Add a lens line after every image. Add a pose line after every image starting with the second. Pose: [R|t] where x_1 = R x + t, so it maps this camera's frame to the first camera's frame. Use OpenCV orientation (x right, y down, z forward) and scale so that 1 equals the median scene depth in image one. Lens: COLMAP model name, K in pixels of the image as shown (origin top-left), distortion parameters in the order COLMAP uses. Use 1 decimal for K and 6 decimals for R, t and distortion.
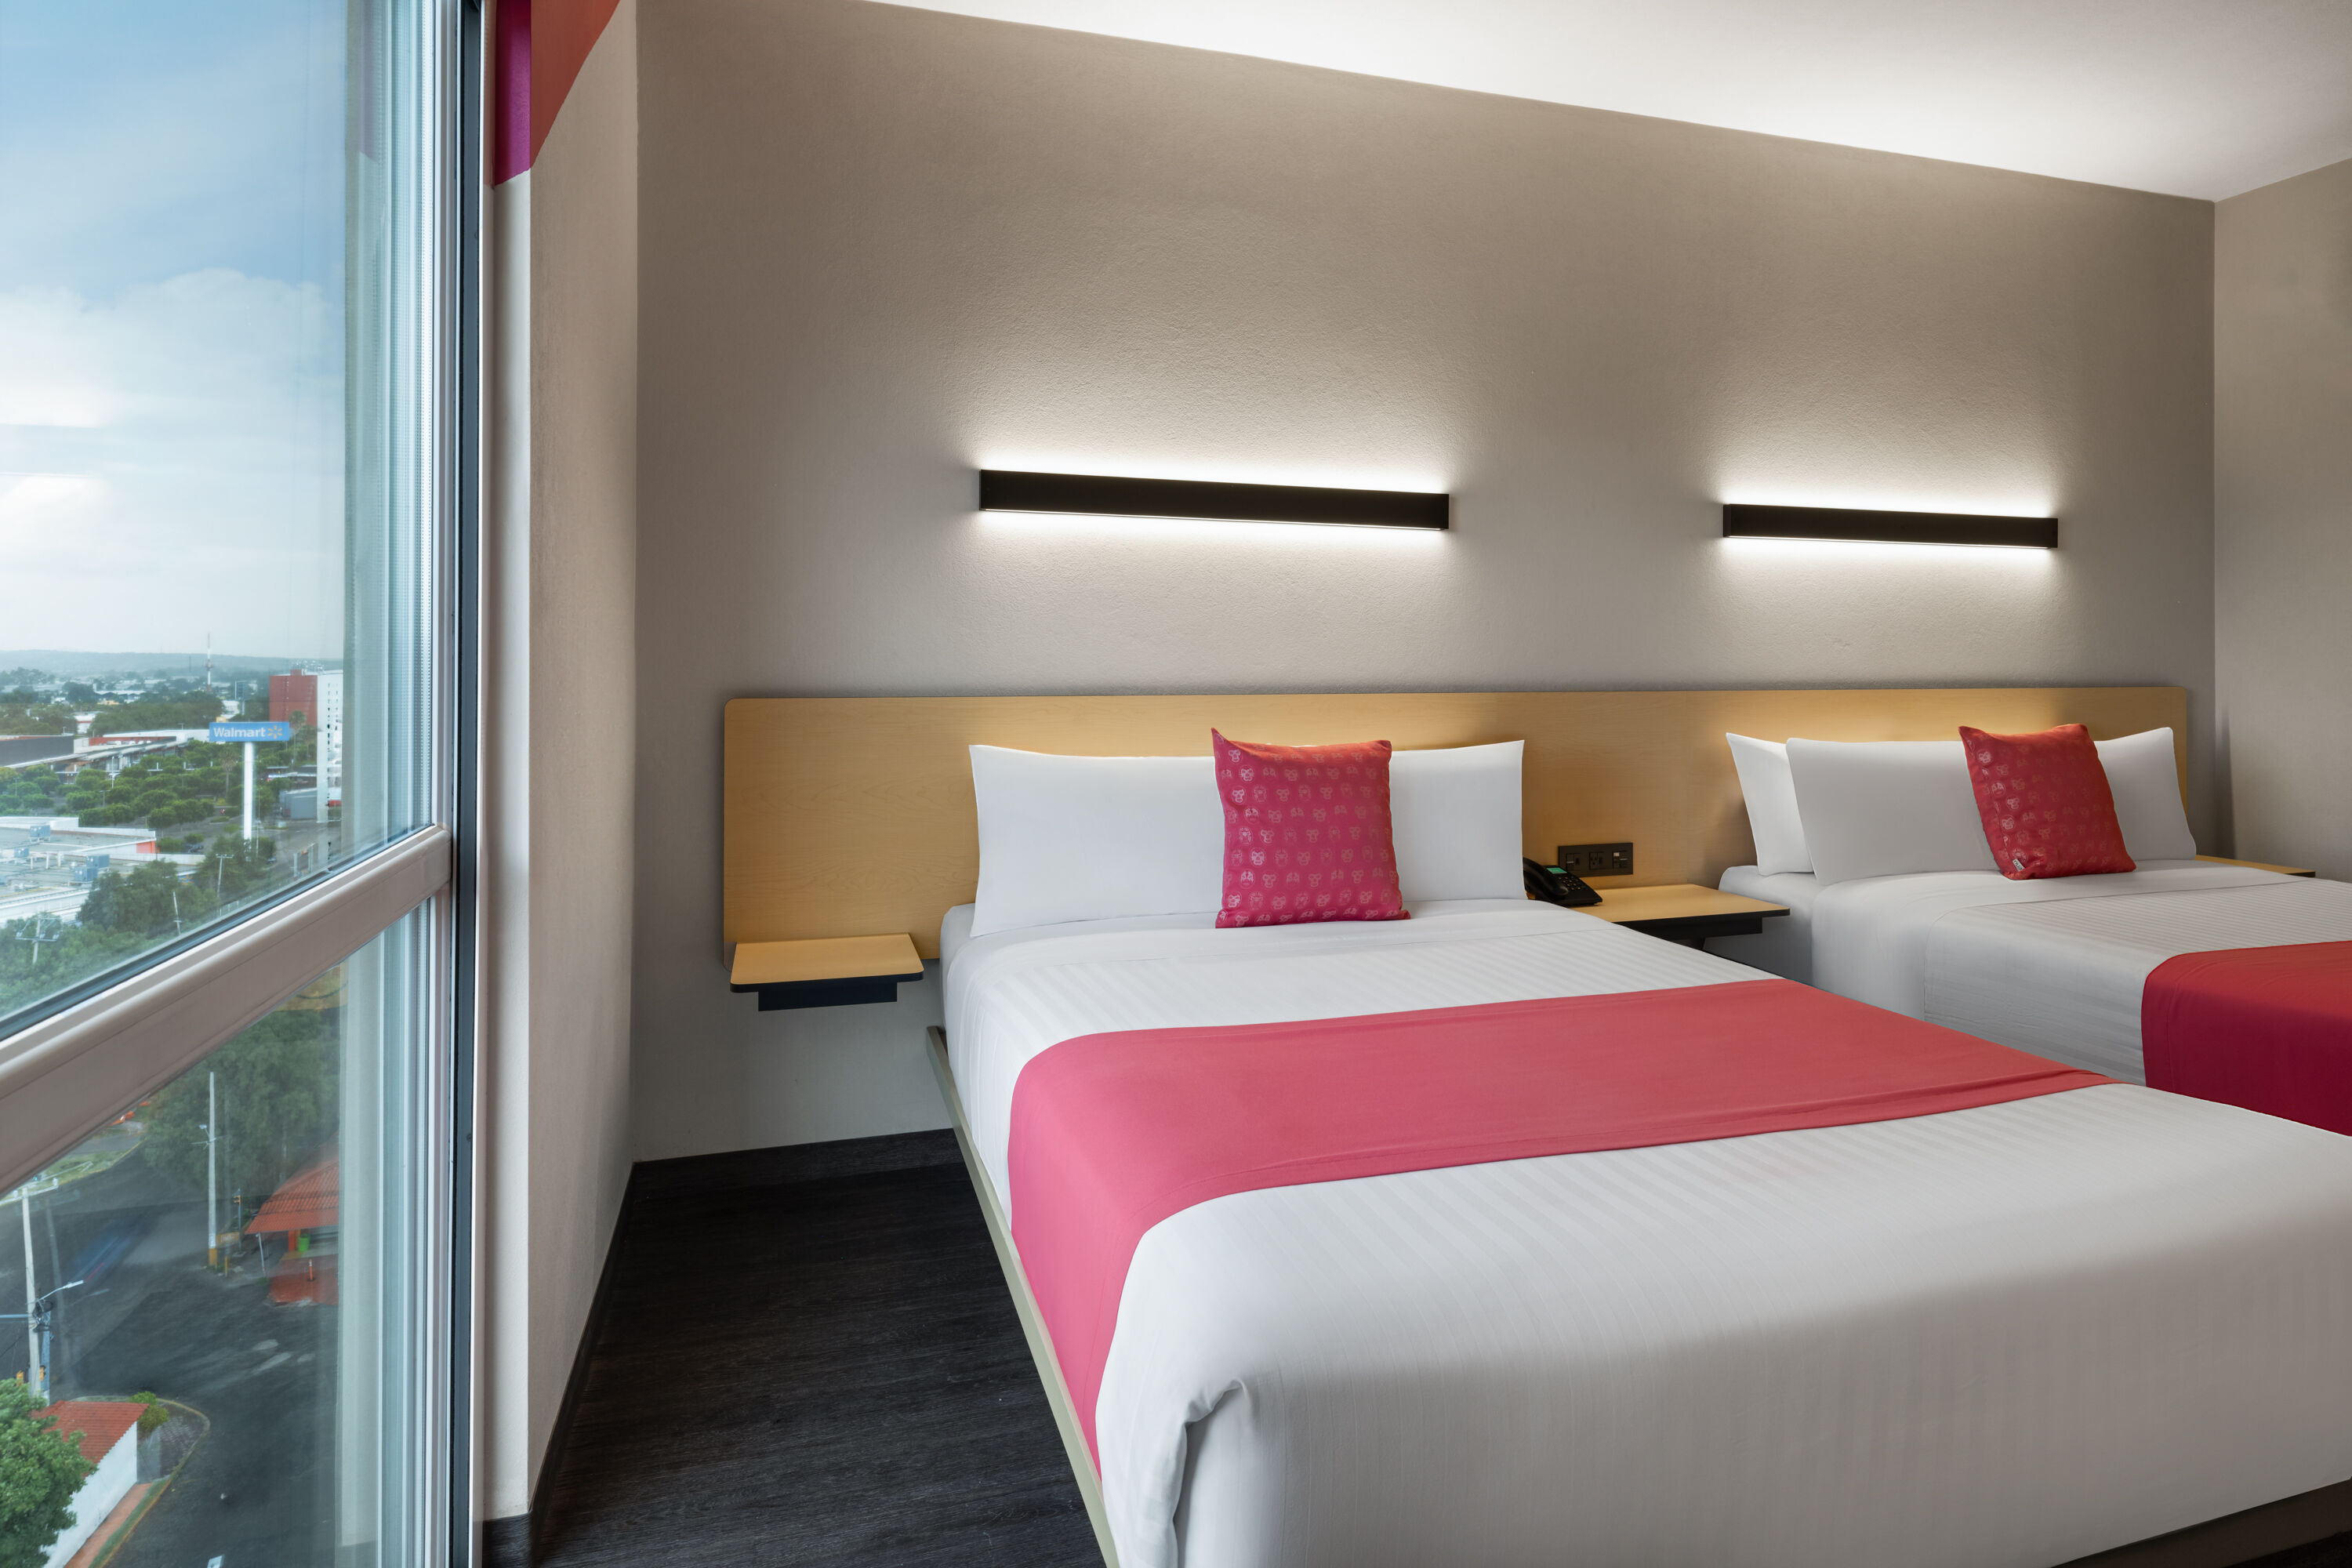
lens RADIAL K [[1270.7, 0, 1188.1], [0, 1270.7, 658.7], [0, 0, 1]] dist [0.002137, 0.000766]
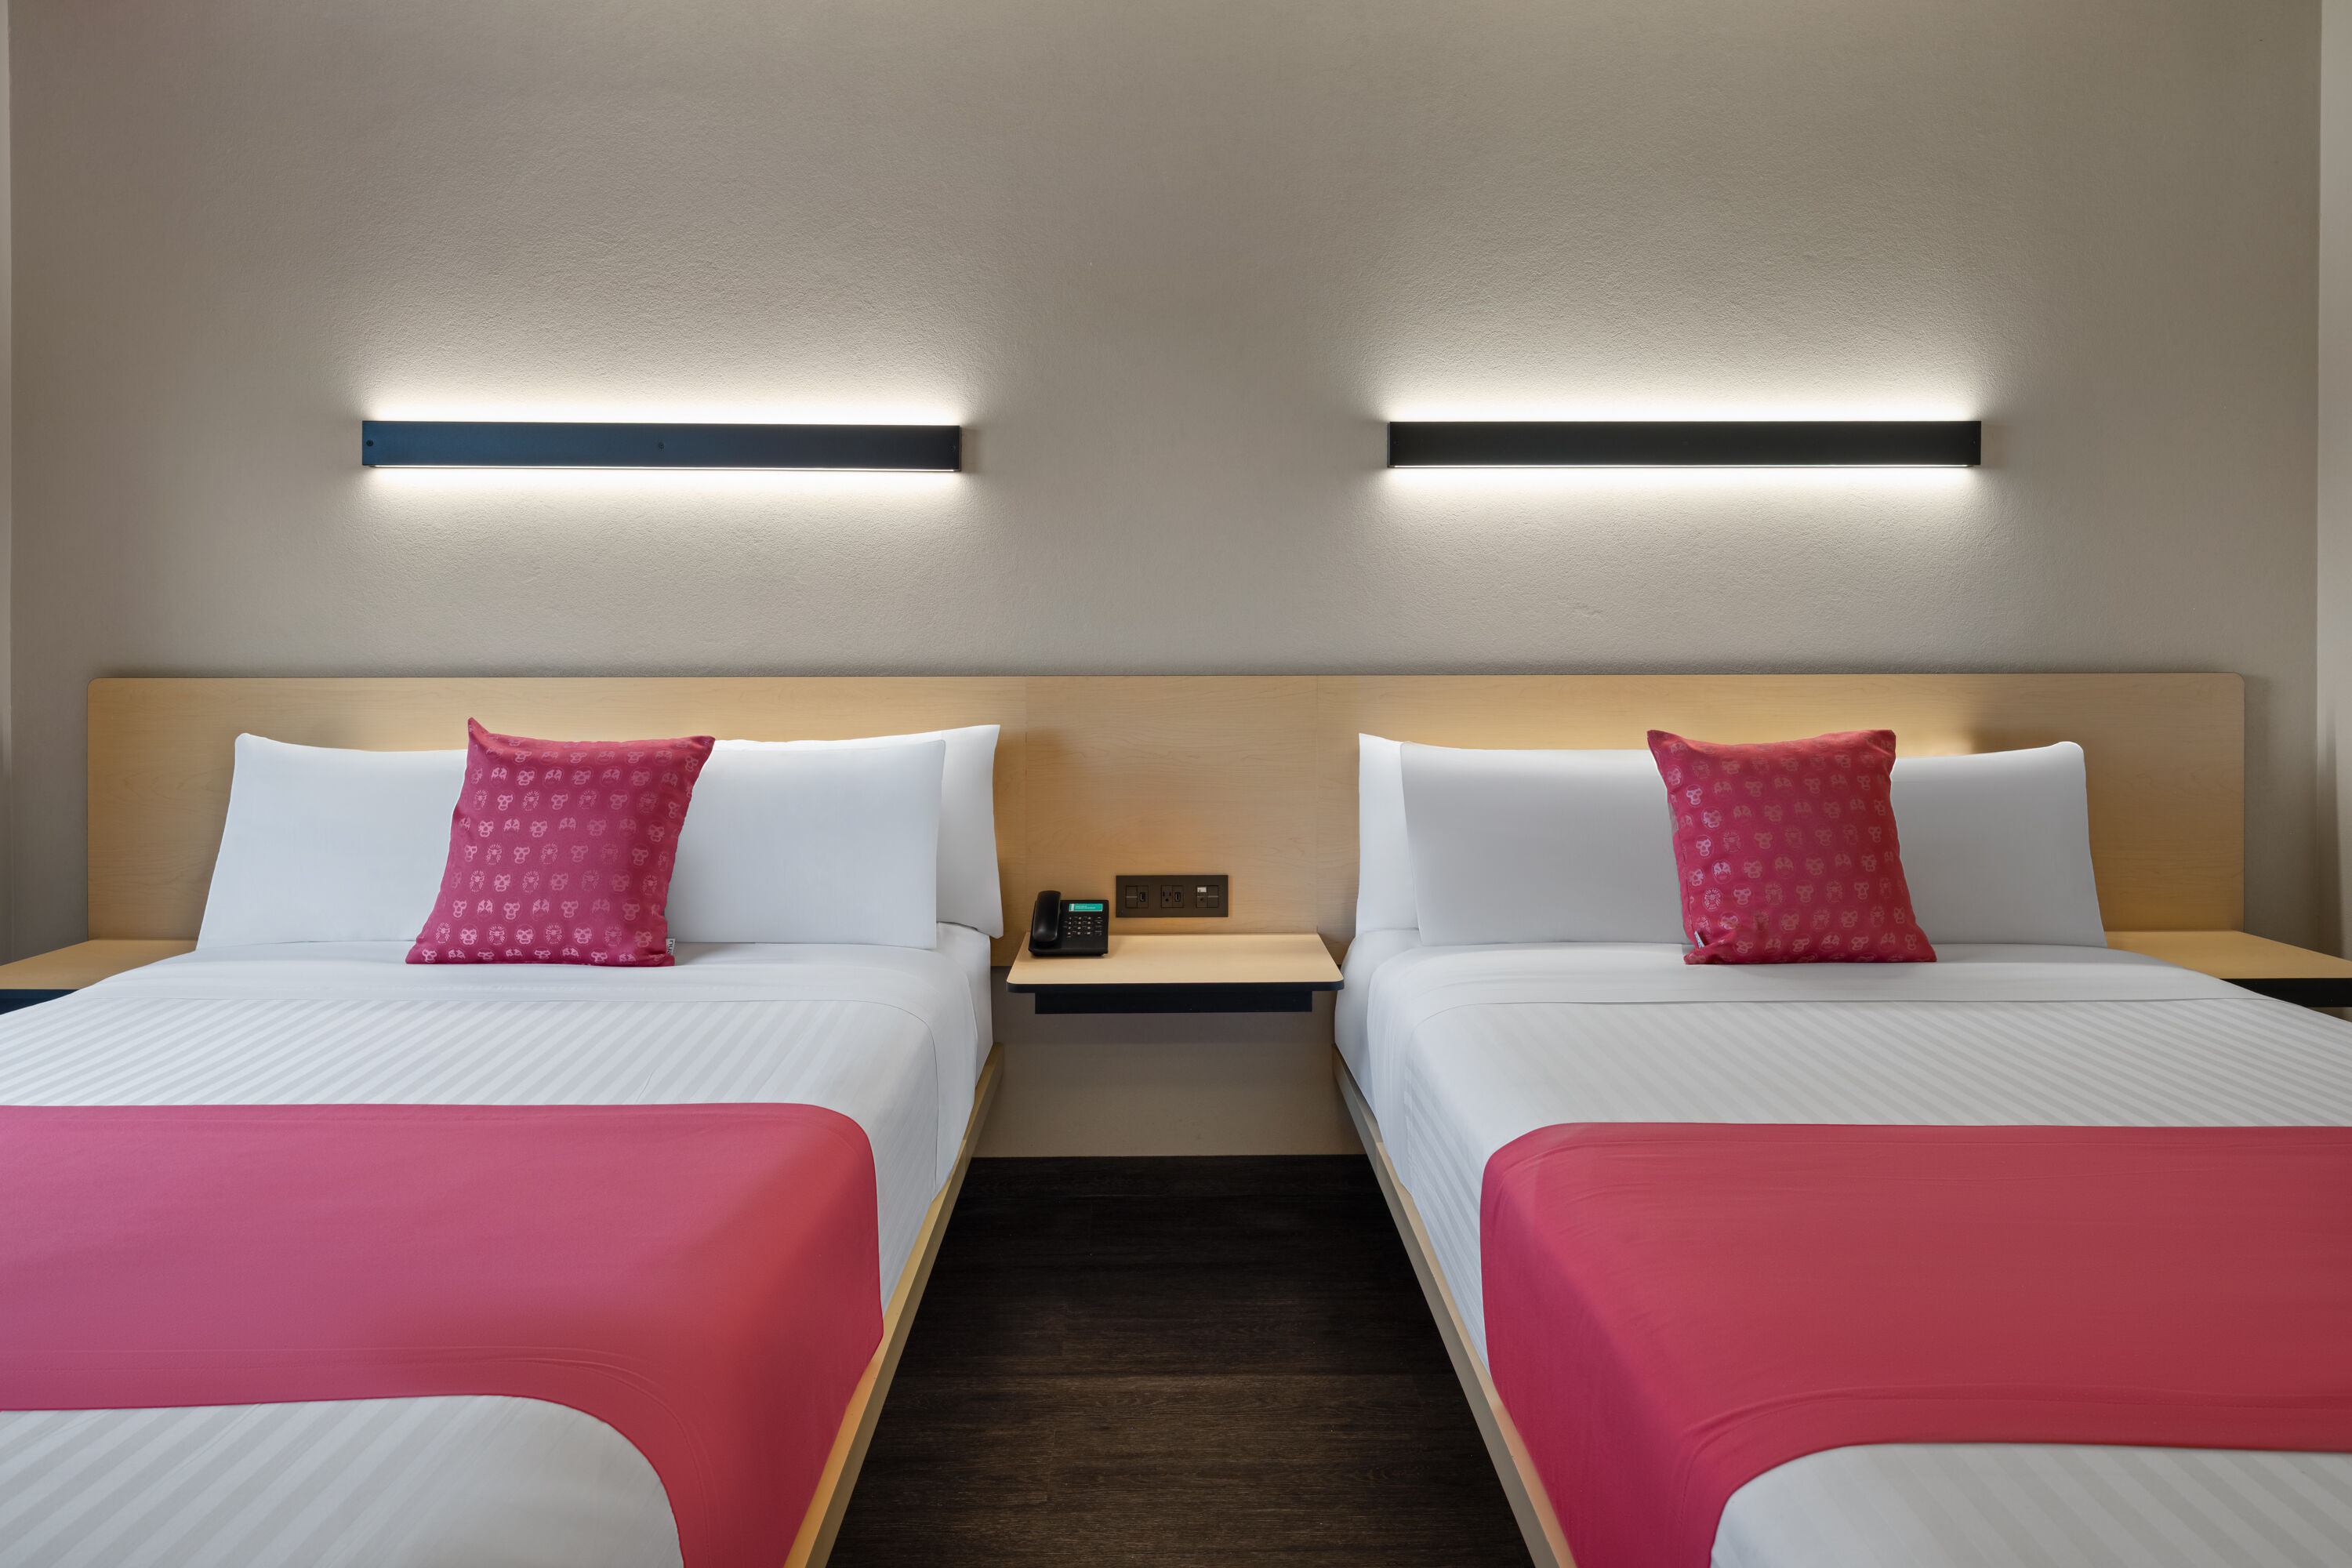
lens RADIAL K [[1270.7, 0, 1188.1], [0, 1270.7, 658.7], [0, 0, 1]] dist [0.002137, 0.000766]
pose [[0.957171, 0.001762, -0.289519, 0.585982], [0.002728, 0.999882, 0.015103, 0.004208], [0.289512, -0.015246, 0.957053, 0.288379]]
